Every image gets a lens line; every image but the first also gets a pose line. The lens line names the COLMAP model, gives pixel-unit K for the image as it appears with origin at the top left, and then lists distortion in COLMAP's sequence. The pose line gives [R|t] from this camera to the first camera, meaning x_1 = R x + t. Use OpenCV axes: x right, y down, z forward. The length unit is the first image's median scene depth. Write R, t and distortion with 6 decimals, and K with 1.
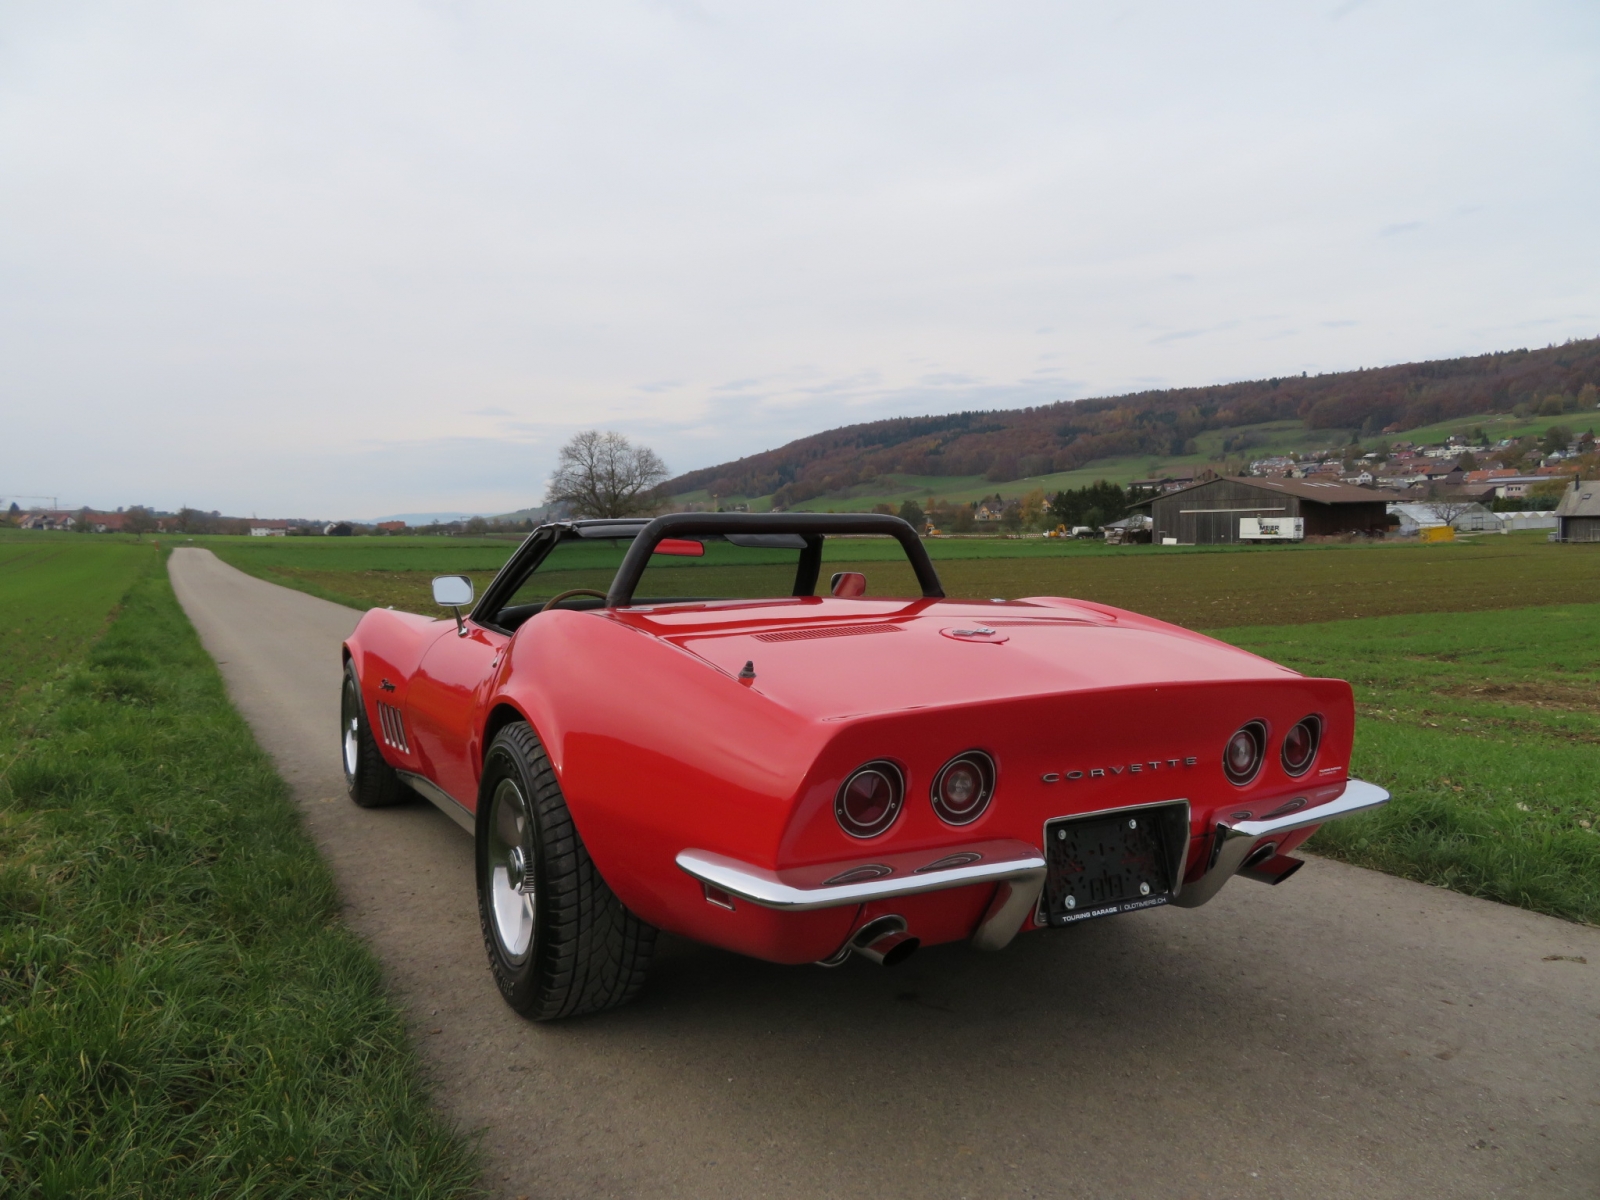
lens RADIAL K [[1144.1, 0, 799.8], [0, 1144.1, 604.4], [0, 0, 1]] dist [-0.017627, 0.007014]
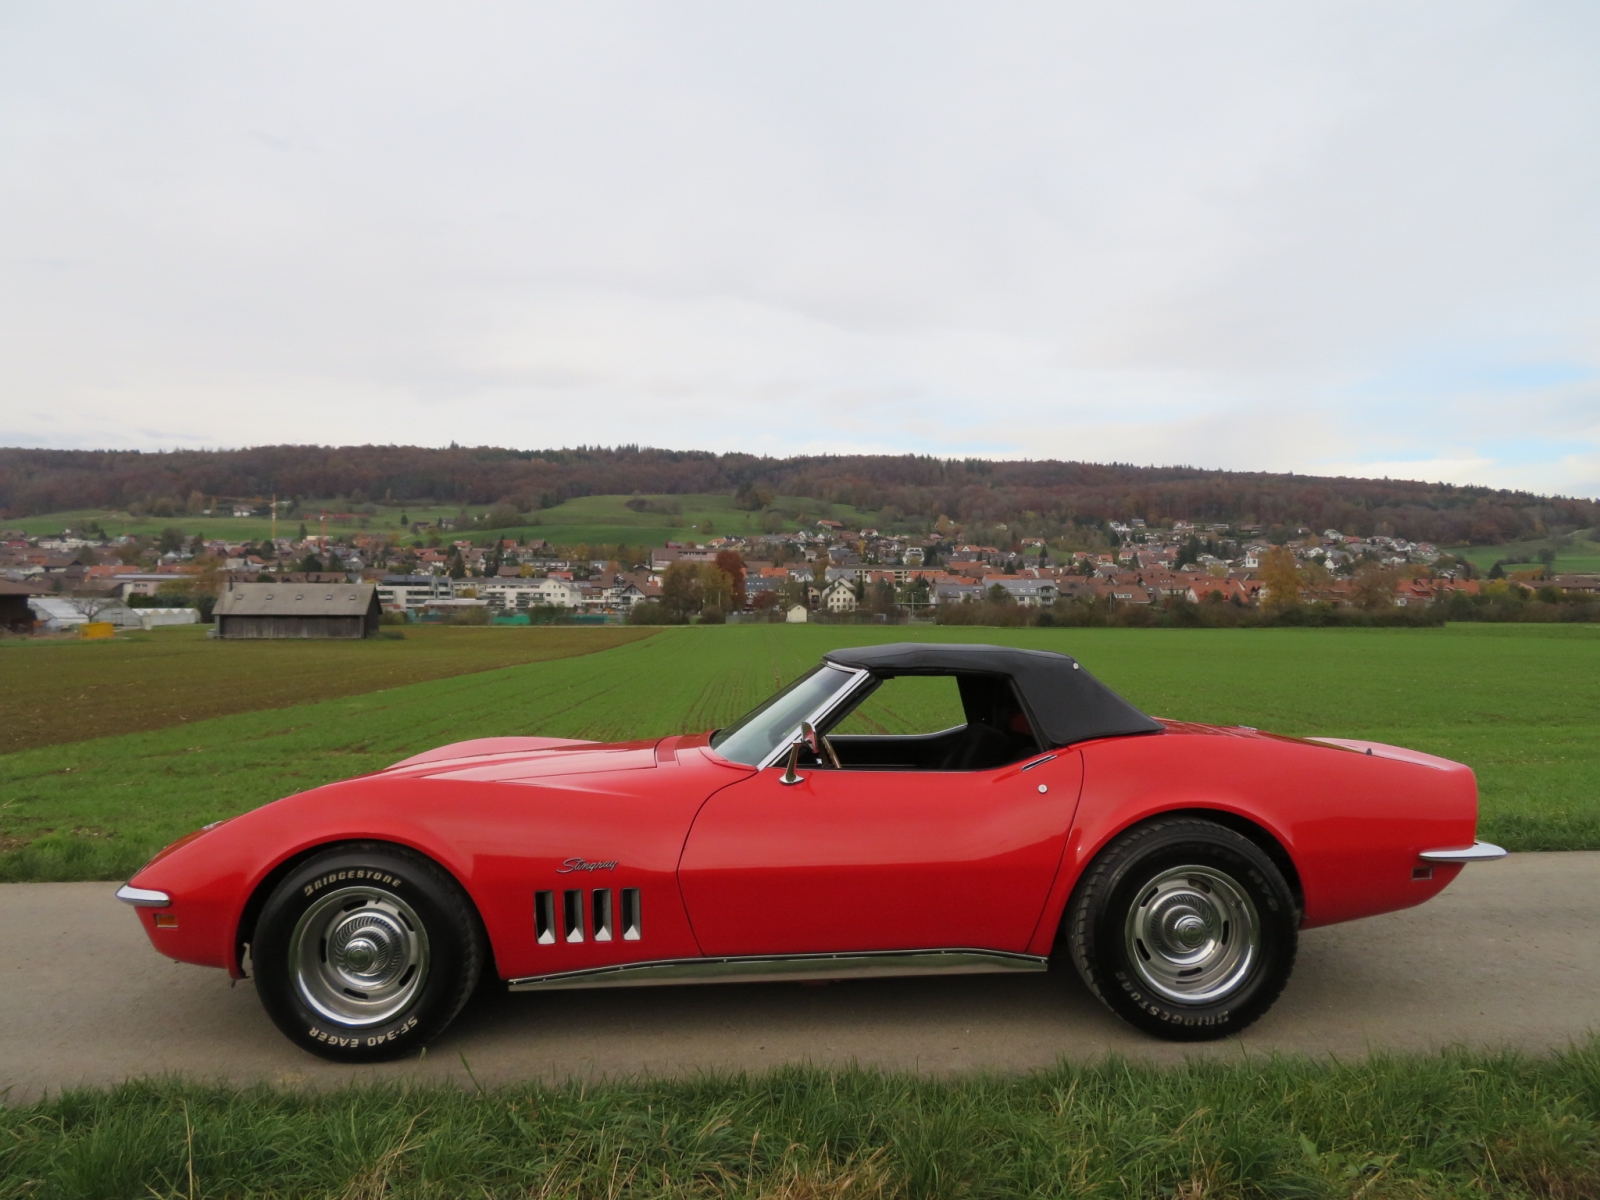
lens RADIAL K [[1144.1, 0, 804.4], [0, 1144.1, 591.6], [0, 0, 1]] dist [-0.017627, 0.007014]
pose [[0.453576, 0.038262, 0.890396, -1.079027], [0.046127, 0.996731, -0.066329, -0.052489], [-0.890023, 0.071157, 0.450328, 0.529767]]
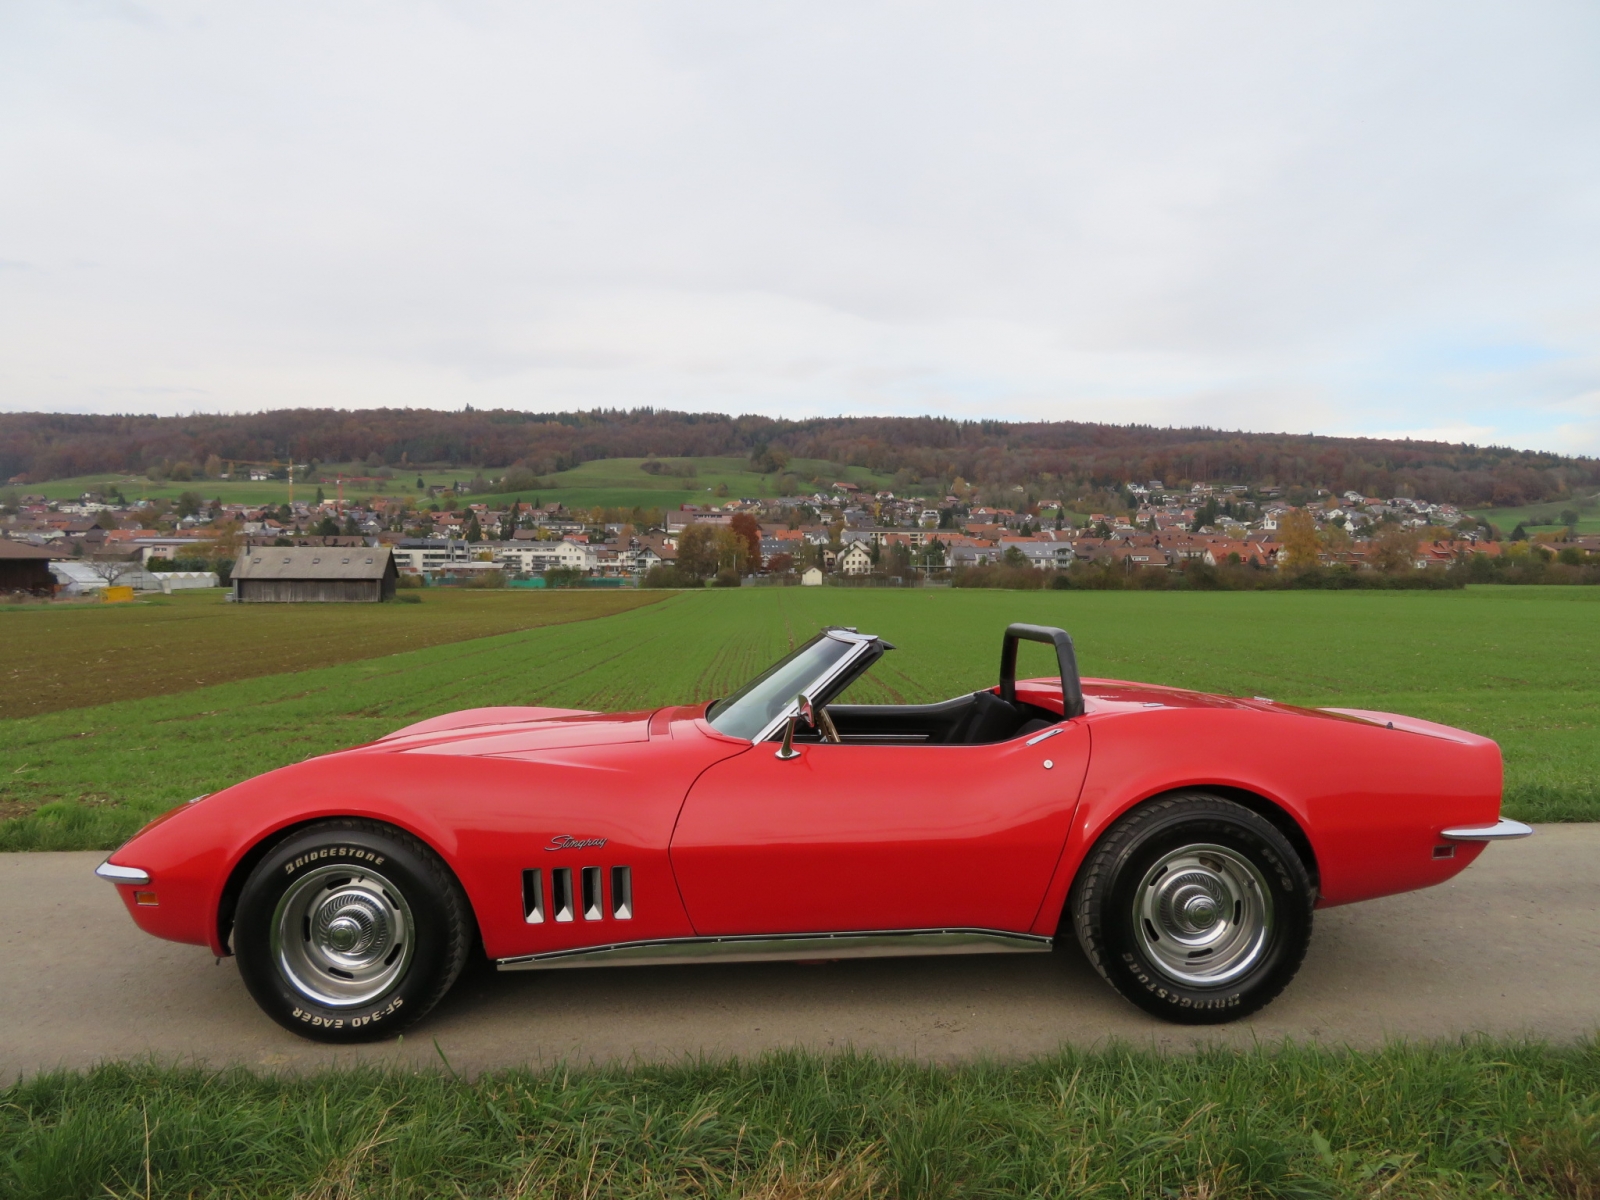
lens RADIAL K [[1144.1, 0, 805.0], [0, 1144.1, 594.0], [0, 0, 1]] dist [-0.017627, 0.007014]
pose [[0.465326, 0.006945, 0.885112, -1.037617], [0.046621, 0.998389, -0.032344, -0.058485], [-0.883911, 0.056316, 0.464252, 0.532959]]
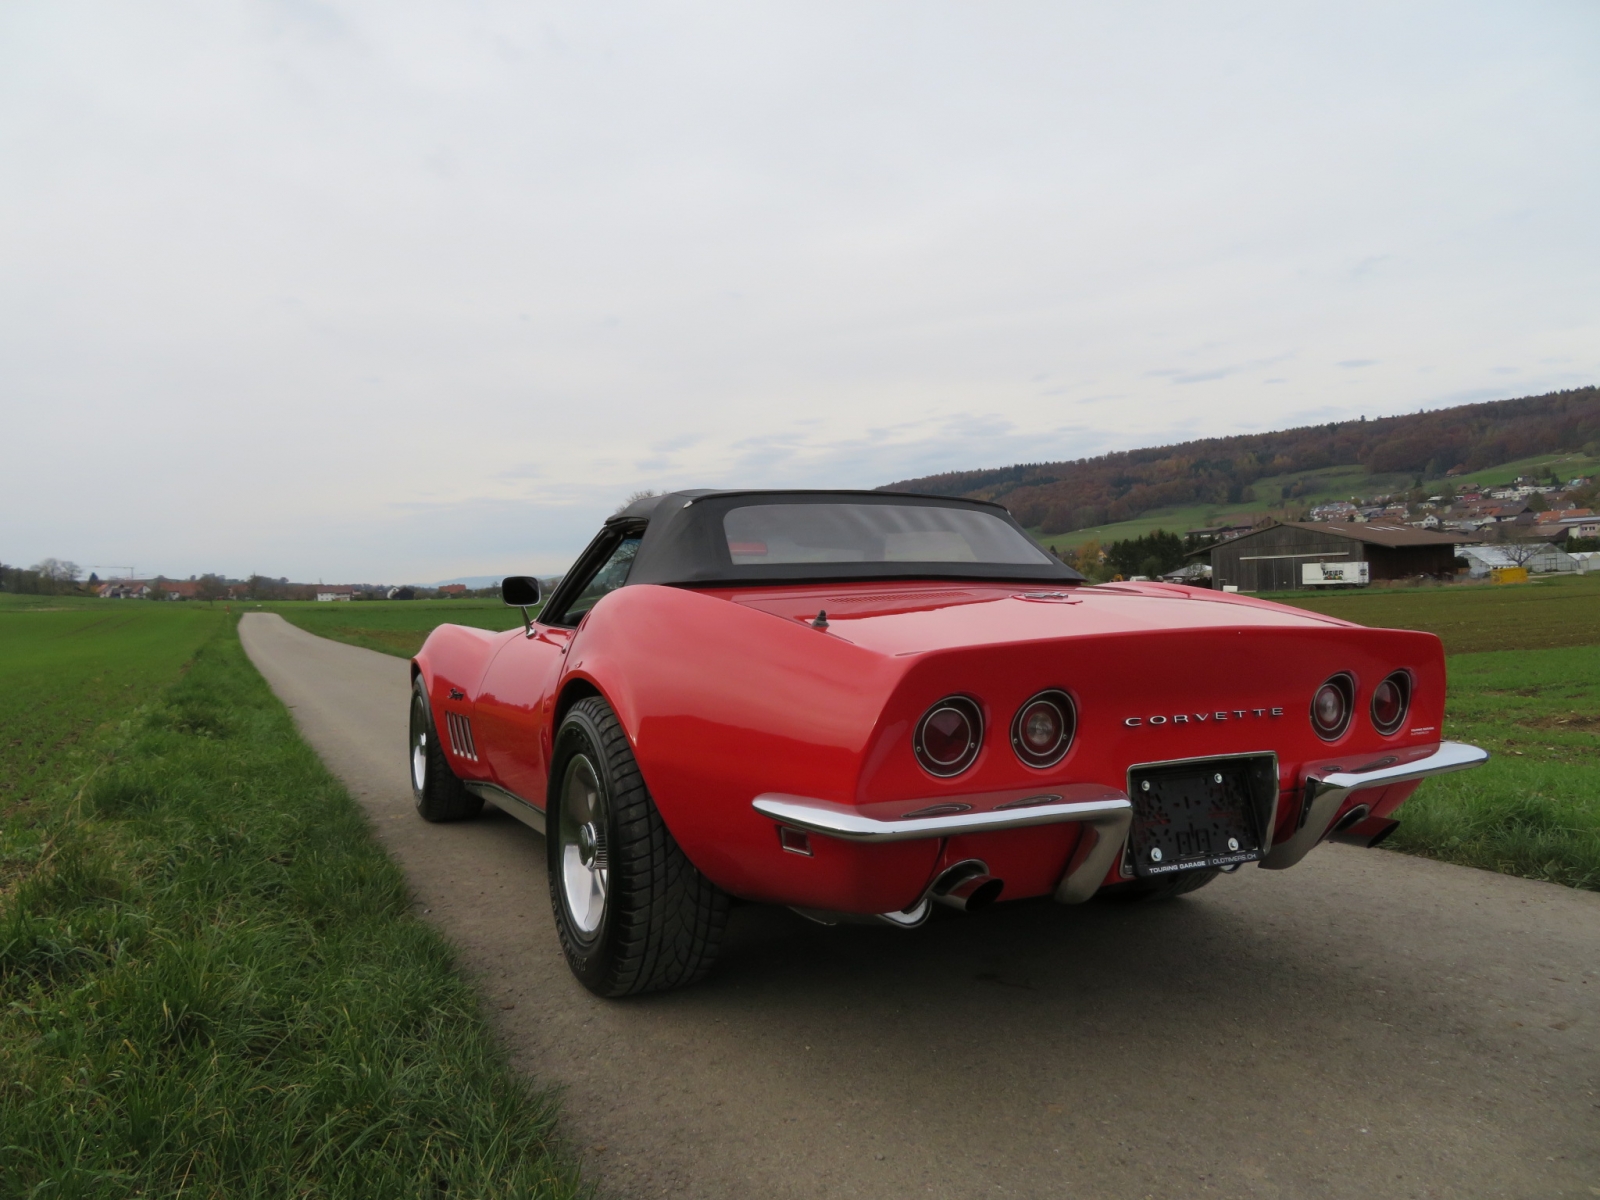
lens RADIAL K [[1144.1, 0, 797.8], [0, 1144.1, 603.0], [0, 0, 1]] dist [-0.017627, 0.007014]
pose [[0.998613, -0.018301, -0.049372, -0.009057], [0.015780, 0.998576, -0.050965, 0.054015], [0.050234, 0.050115, 0.997479, 0.004149]]
